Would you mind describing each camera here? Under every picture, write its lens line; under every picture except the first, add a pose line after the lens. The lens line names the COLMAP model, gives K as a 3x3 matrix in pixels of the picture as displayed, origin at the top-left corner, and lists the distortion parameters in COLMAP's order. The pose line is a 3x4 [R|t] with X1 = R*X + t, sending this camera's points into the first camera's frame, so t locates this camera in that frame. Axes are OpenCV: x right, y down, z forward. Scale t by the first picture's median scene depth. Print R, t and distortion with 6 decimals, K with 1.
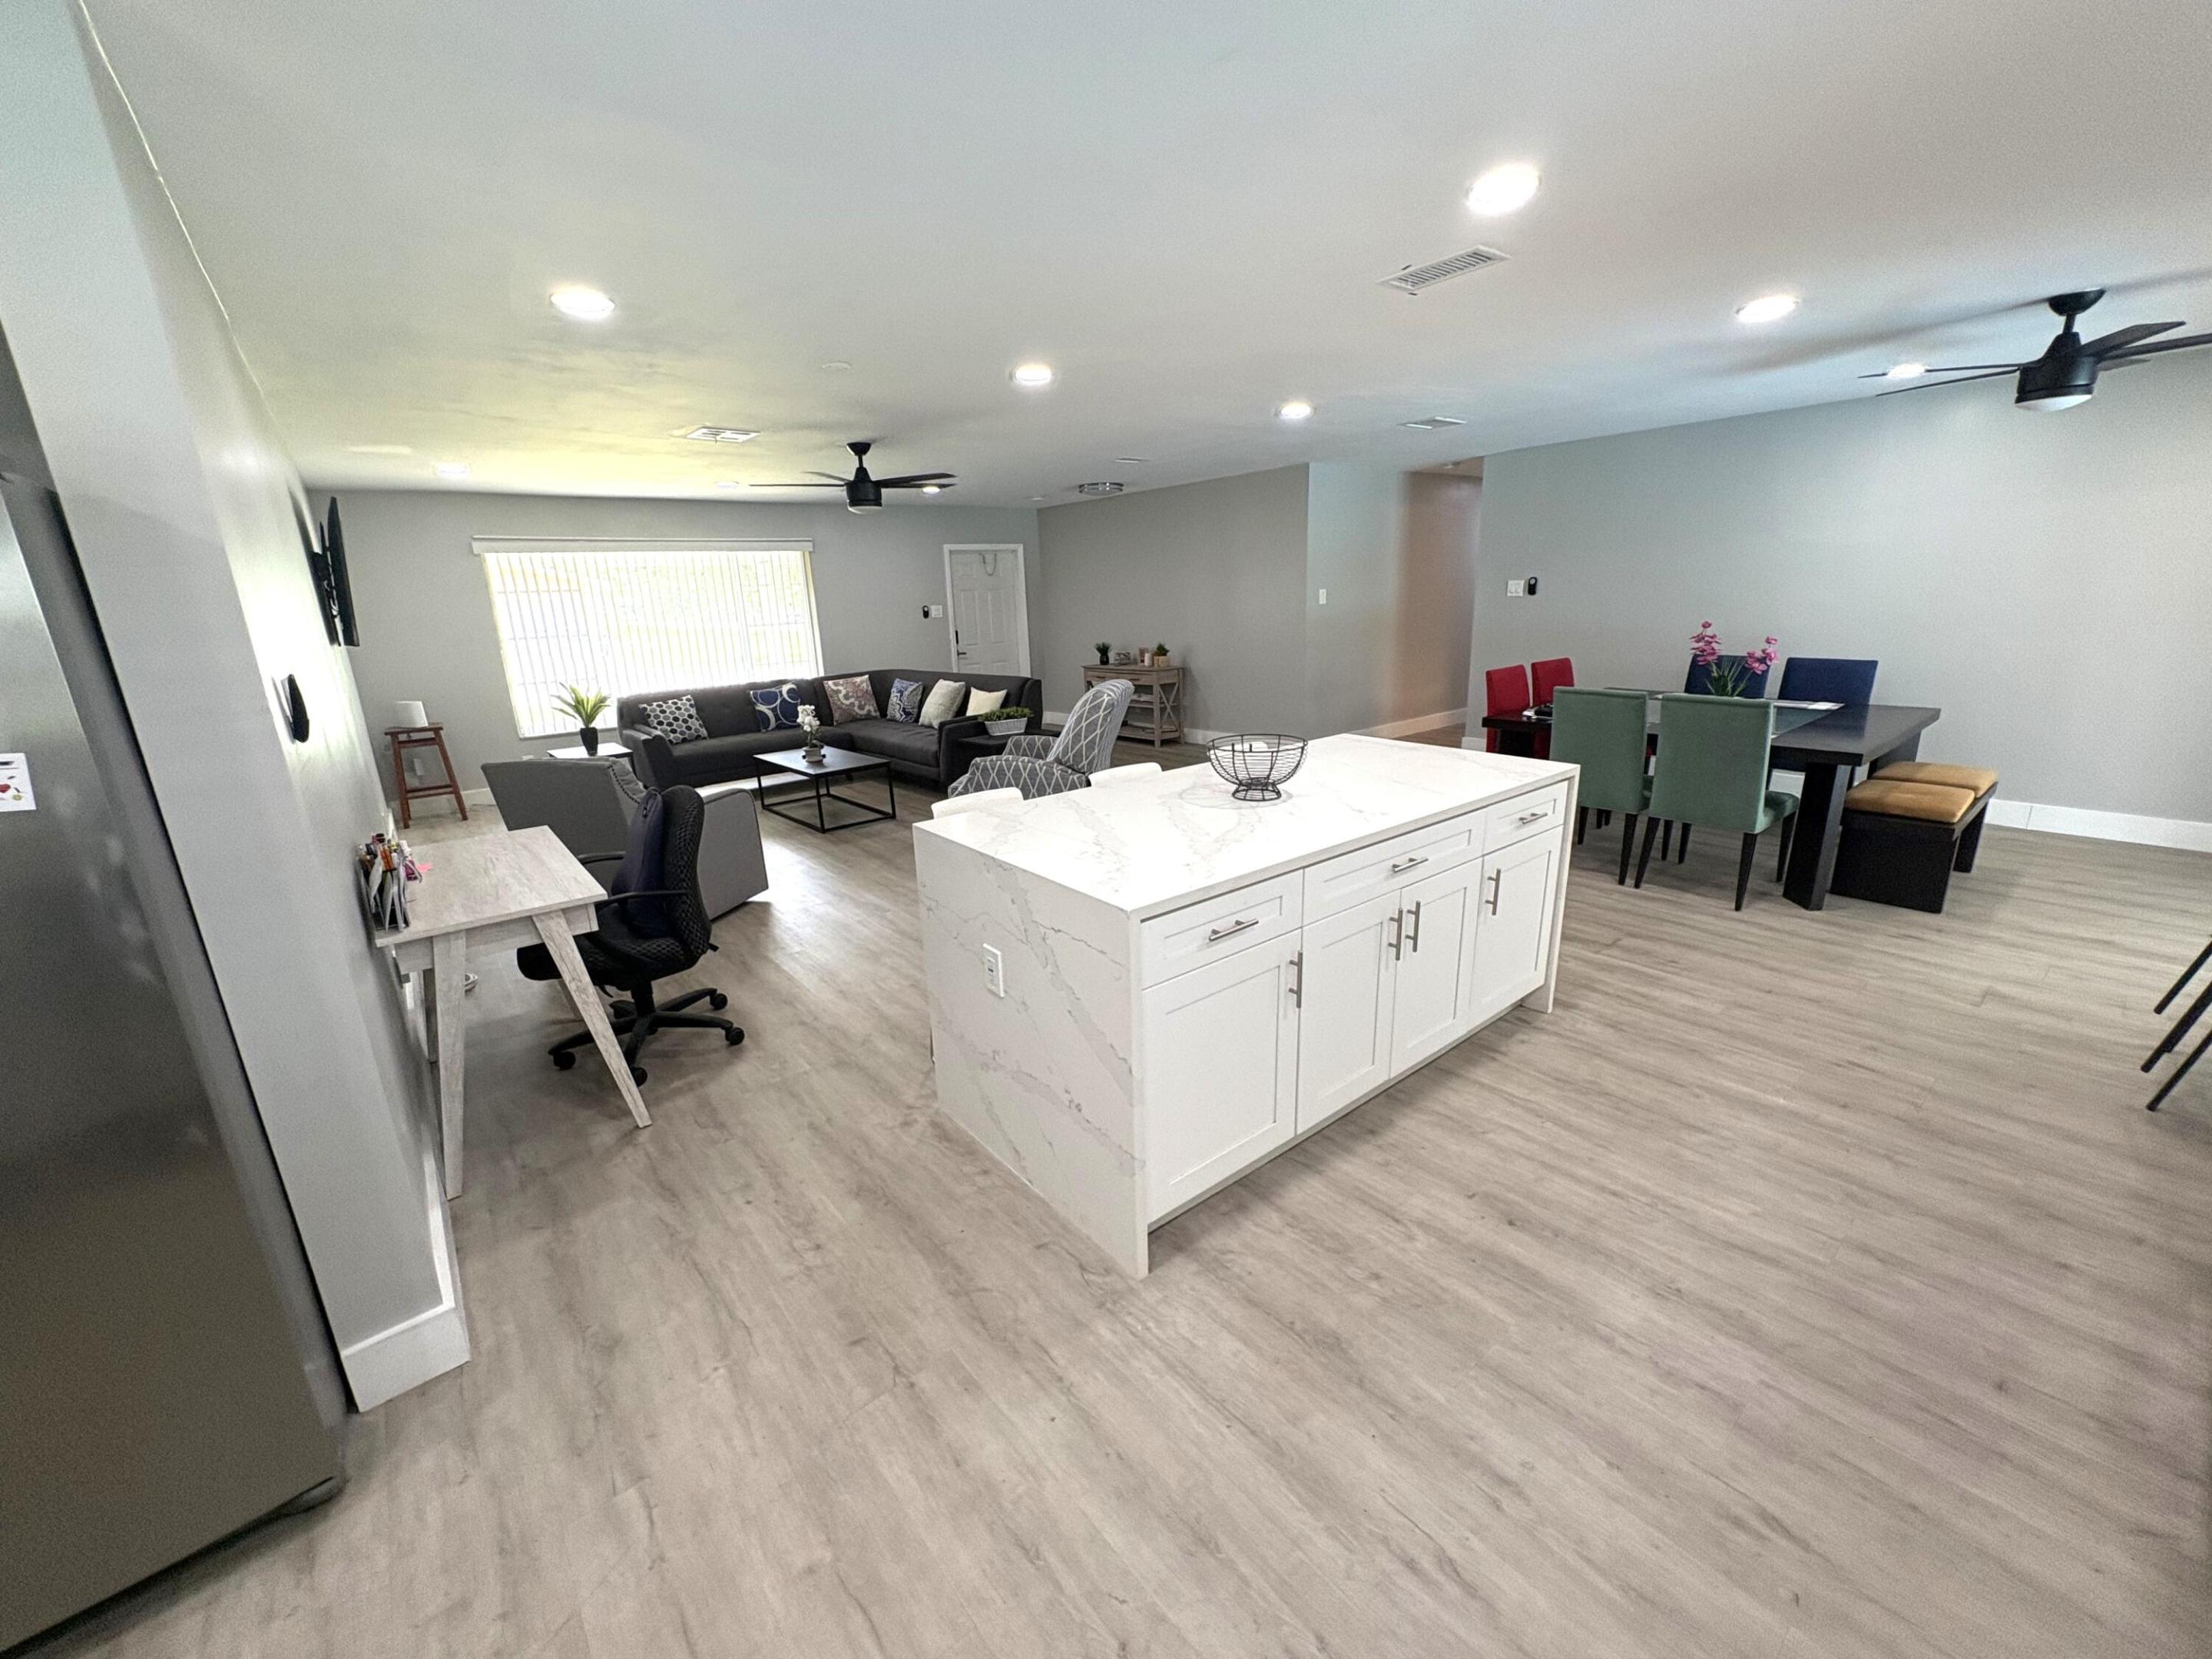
lens RADIAL K [[882.7, 0, 1105.9], [0, 882.7, 835.9], [0, 0, 1]] dist [-0.000236, 0.000675]
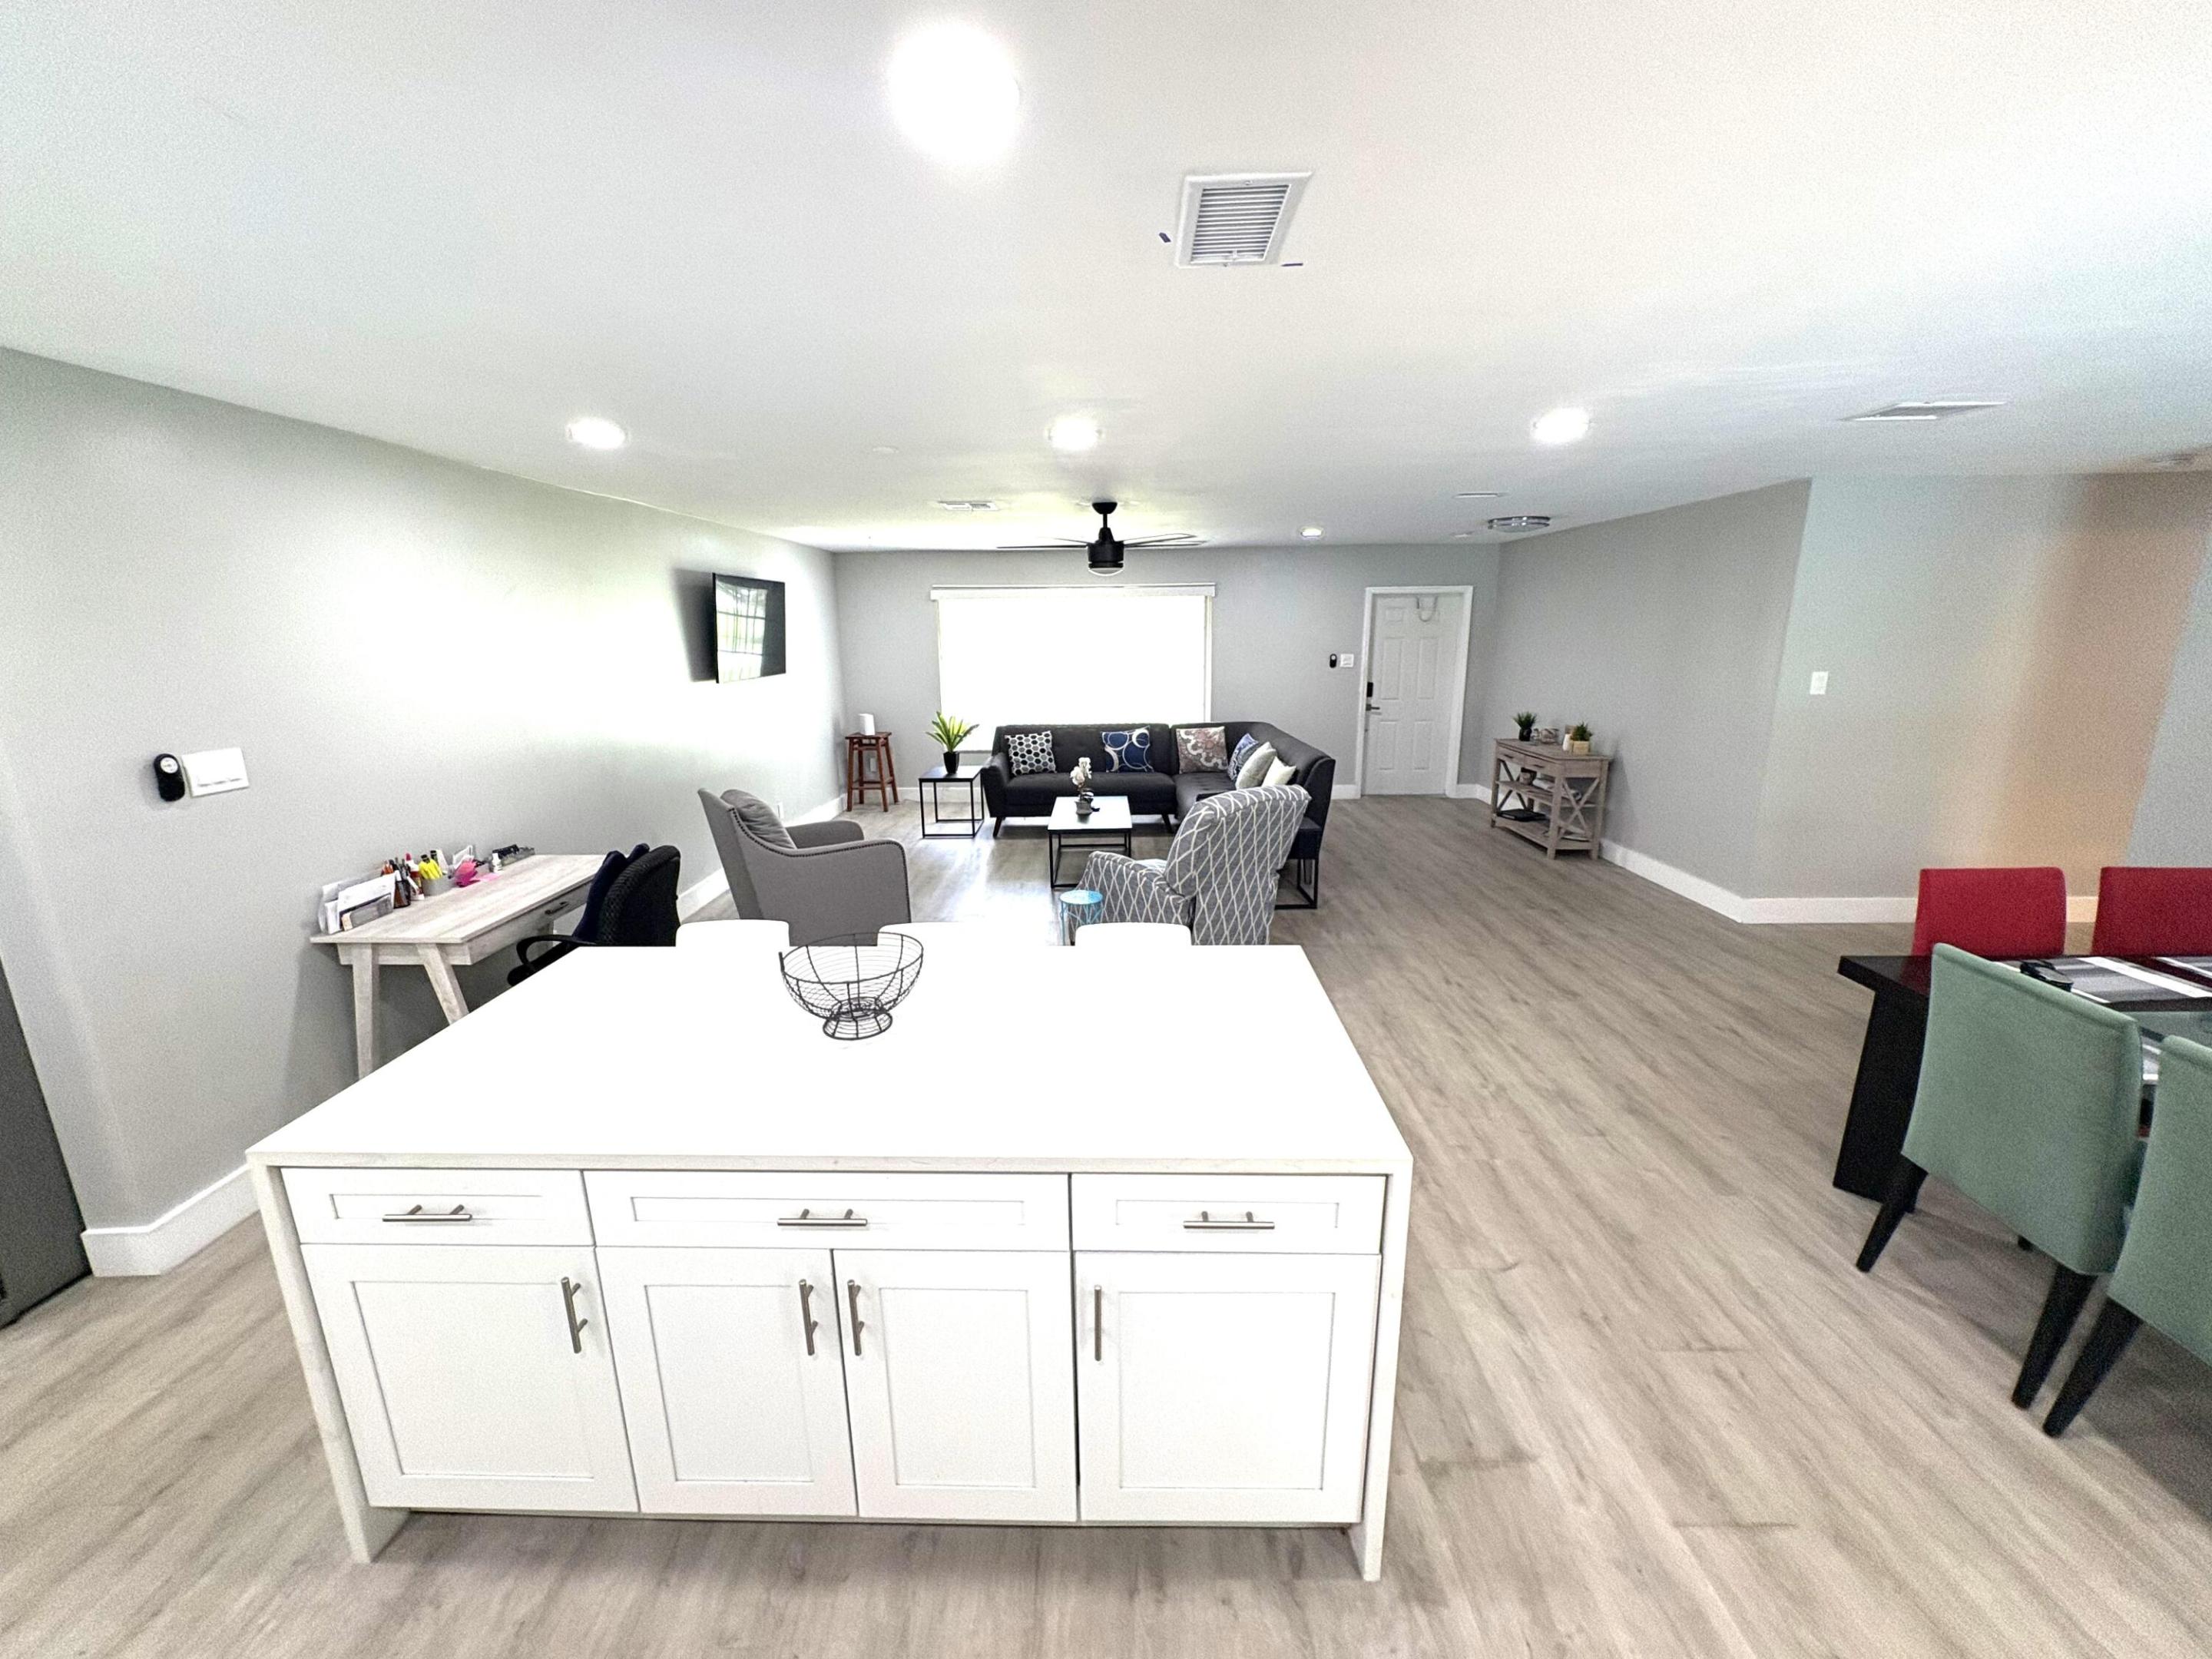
lens RADIAL K [[882.7, 0, 1104.5], [0, 882.7, 834.6], [0, 0, 1]] dist [-0.000236, 0.000675]
pose [[0.764720, 0.179931, -0.618731, 0.300559], [-0.191099, 0.980352, 0.048904, -0.109862], [0.615374, 0.080841, 0.784079, 0.219427]]
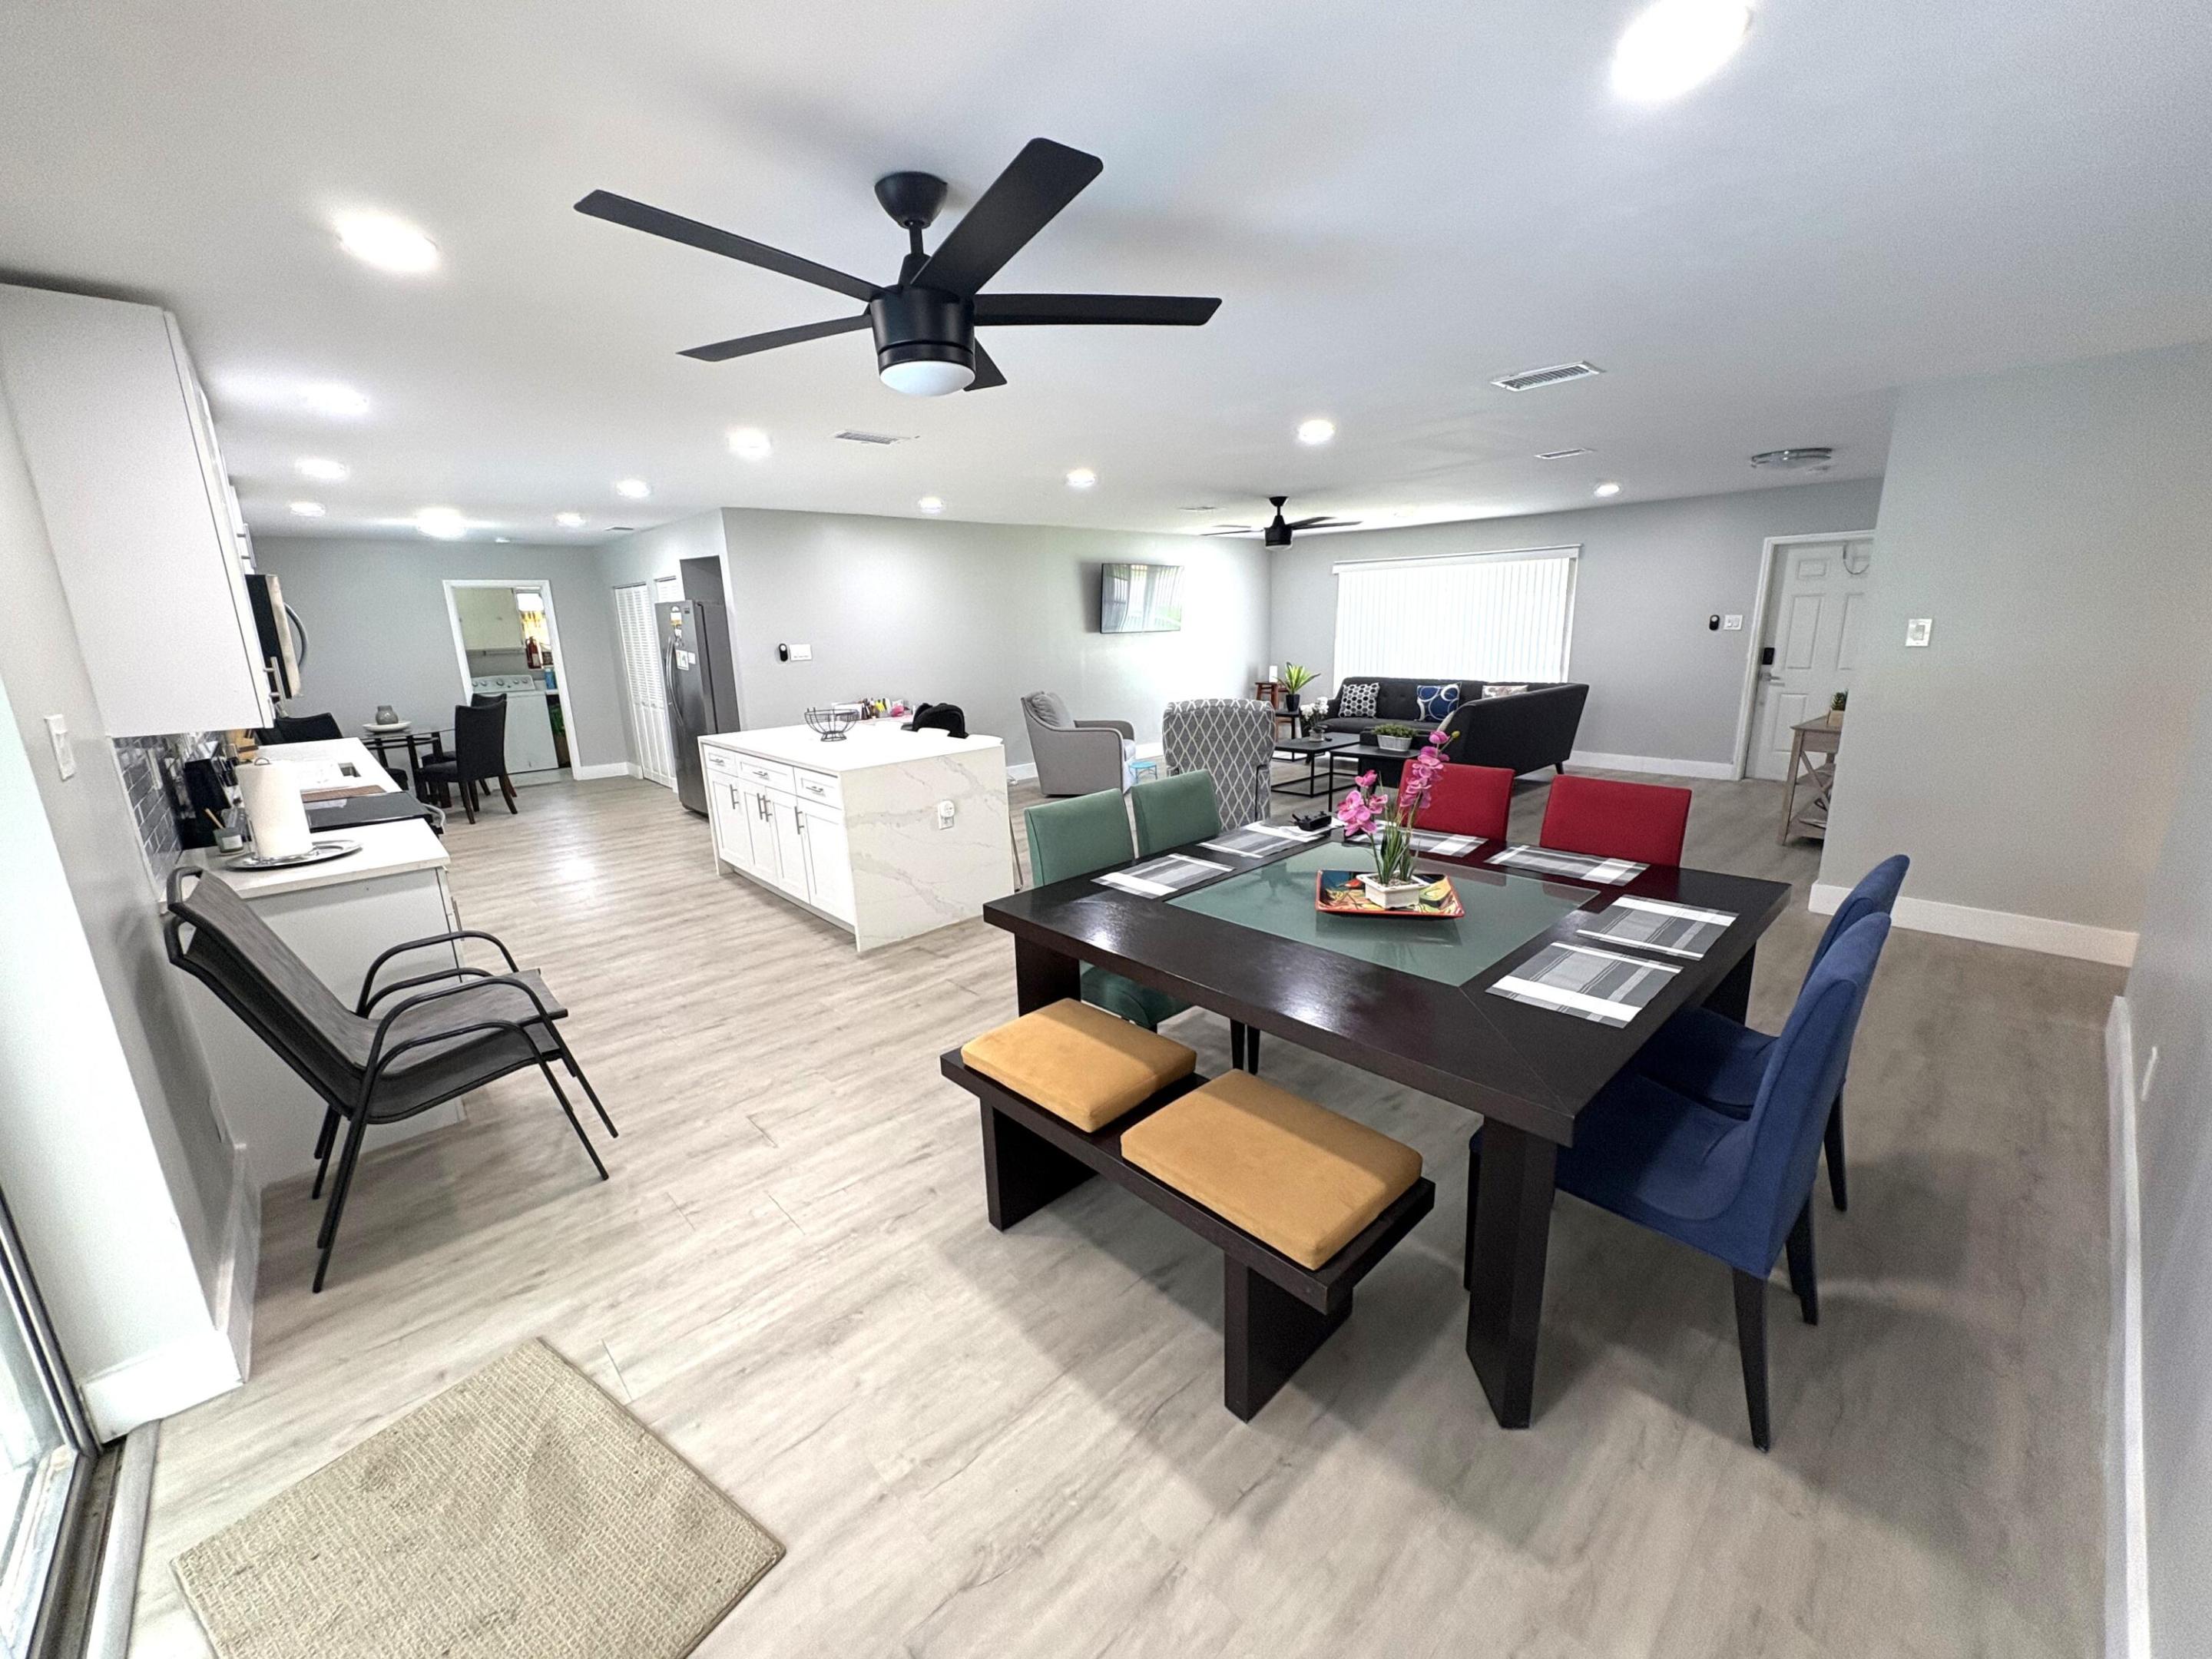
lens RADIAL K [[882.7, 0, 1102.3], [0, 882.7, 831.7], [0, 0, 1]] dist [-0.000236, 0.000675]
pose [[0.059638, 0.272053, -0.960432, 0.857223], [-0.244512, 0.936816, 0.250180, -0.195838], [0.967810, 0.219917, 0.122391, 0.555039]]
